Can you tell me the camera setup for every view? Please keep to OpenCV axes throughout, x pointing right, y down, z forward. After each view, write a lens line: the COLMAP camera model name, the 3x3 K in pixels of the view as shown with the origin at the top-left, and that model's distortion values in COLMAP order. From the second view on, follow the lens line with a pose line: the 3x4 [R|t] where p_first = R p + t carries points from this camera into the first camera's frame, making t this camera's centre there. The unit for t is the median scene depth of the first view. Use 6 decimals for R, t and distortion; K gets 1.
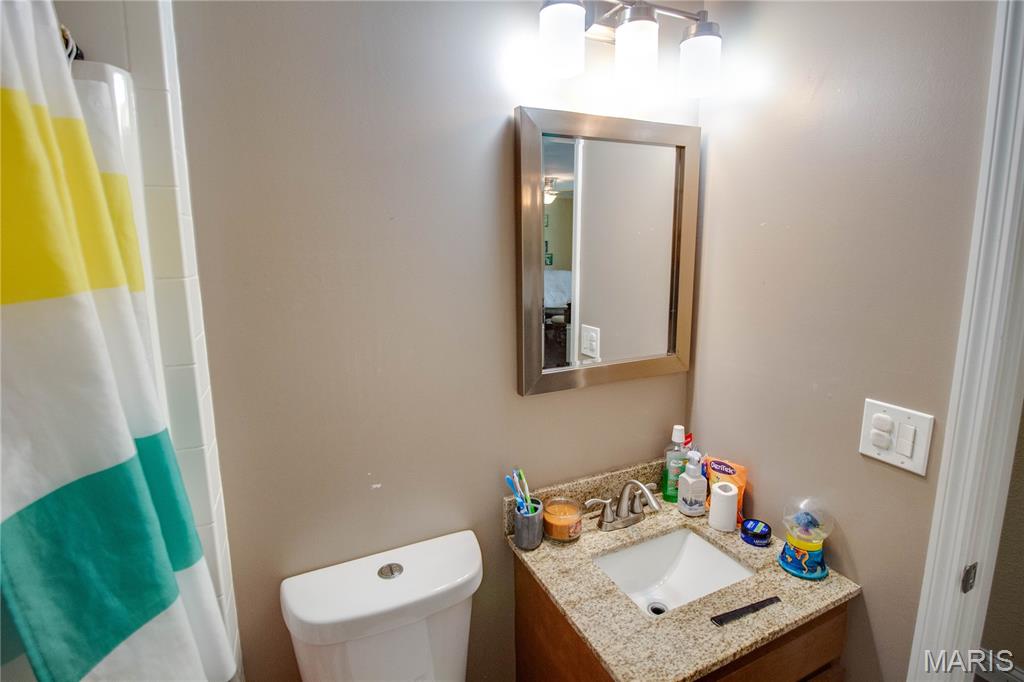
lens RADIAL K [[492.5, 0, 514.3], [0, 492.5, 325.3], [0, 0, 1]] dist [0.000224, -0.014147]
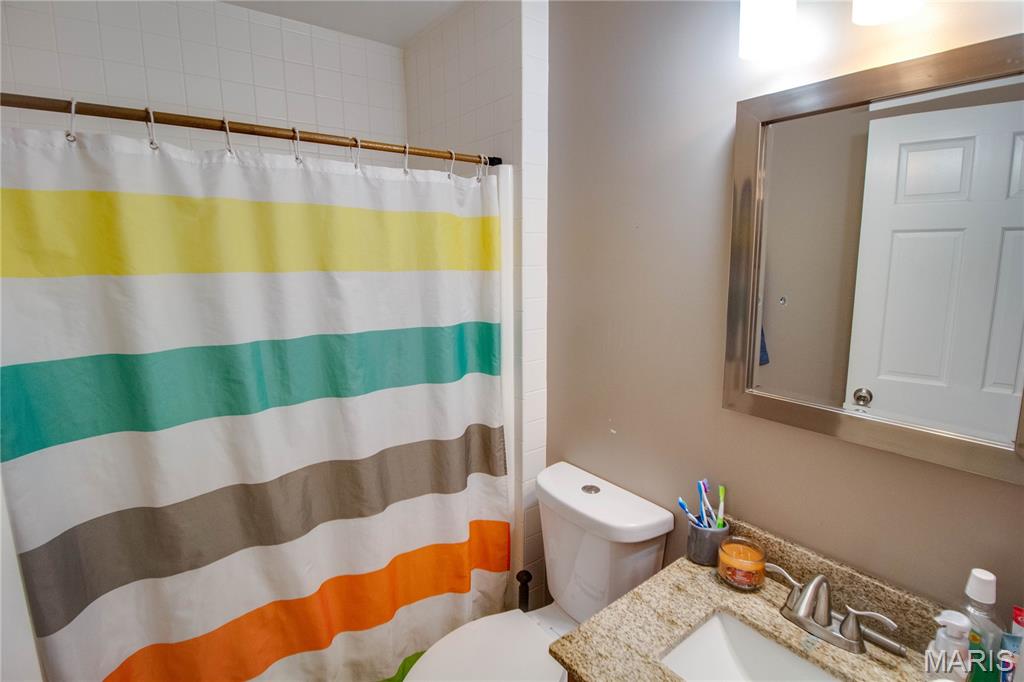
lens RADIAL K [[492.5, 0, 514.3], [0, 492.5, 325.3], [0, 0, 1]] dist [0.000224, -0.014147]
pose [[0.206072, 0.148714, -0.967170, 0.815185], [-0.149629, 0.981550, 0.119044, -0.063014], [0.967029, 0.120185, 0.224521, 0.377328]]
